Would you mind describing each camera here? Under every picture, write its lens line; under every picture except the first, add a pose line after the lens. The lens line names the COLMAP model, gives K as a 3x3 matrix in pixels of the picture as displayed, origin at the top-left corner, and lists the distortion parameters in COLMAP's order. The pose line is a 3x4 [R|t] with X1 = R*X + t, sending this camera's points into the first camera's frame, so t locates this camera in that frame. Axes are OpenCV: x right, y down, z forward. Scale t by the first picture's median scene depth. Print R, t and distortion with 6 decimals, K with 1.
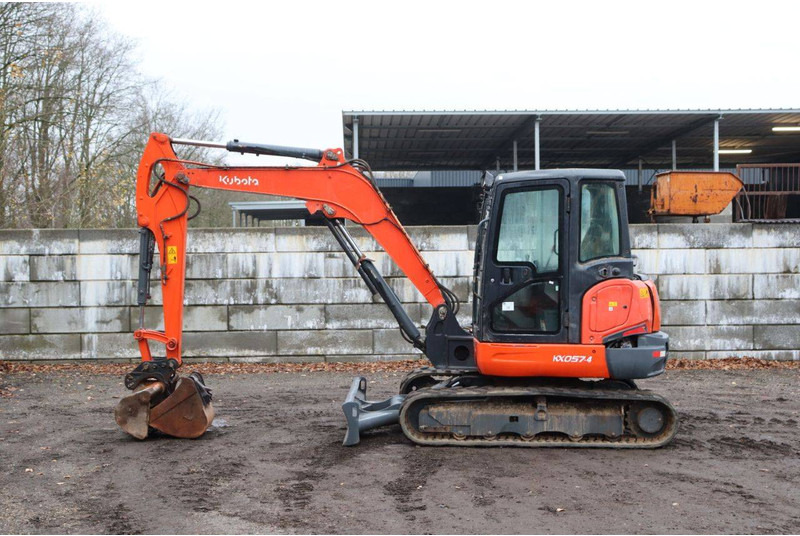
lens RADIAL K [[1181.1, 0, 400.7], [0, 1181.1, 266.6], [0, 0, 1]] dist [0.082685, 0.000000]
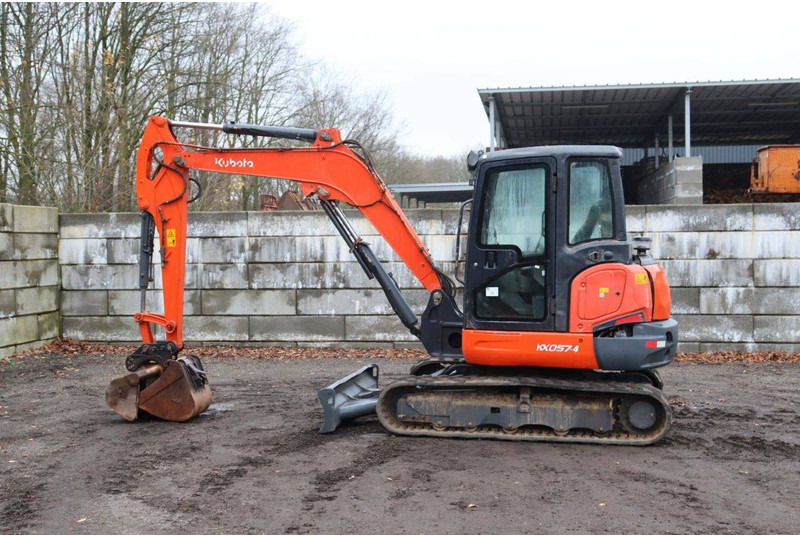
lens RADIAL K [[1224.5, 0, 387.6], [0, 1224.5, 259.9], [0, 0, 1]] dist [0.093548, 0.000000]
pose [[0.982190, 0.002354, -0.187877, 0.182205], [-0.000965, 0.999972, 0.007484, 0.000696], [0.187889, -0.007169, 0.982164, 0.015829]]
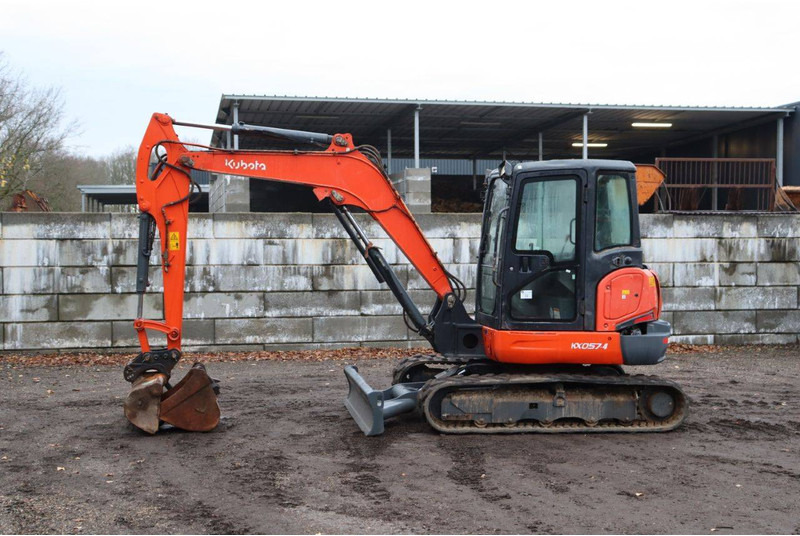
lens RADIAL K [[1171.9, 0, 416.0], [0, 1171.9, 269.7], [0, 0, 1]] dist [0.083738, 0.000000]
pose [[0.984589, 0.002917, 0.174860, -0.167129], [-0.005357, 0.999895, 0.013483, -0.000581], [-0.174803, -0.014212, 0.984501, 0.028229]]
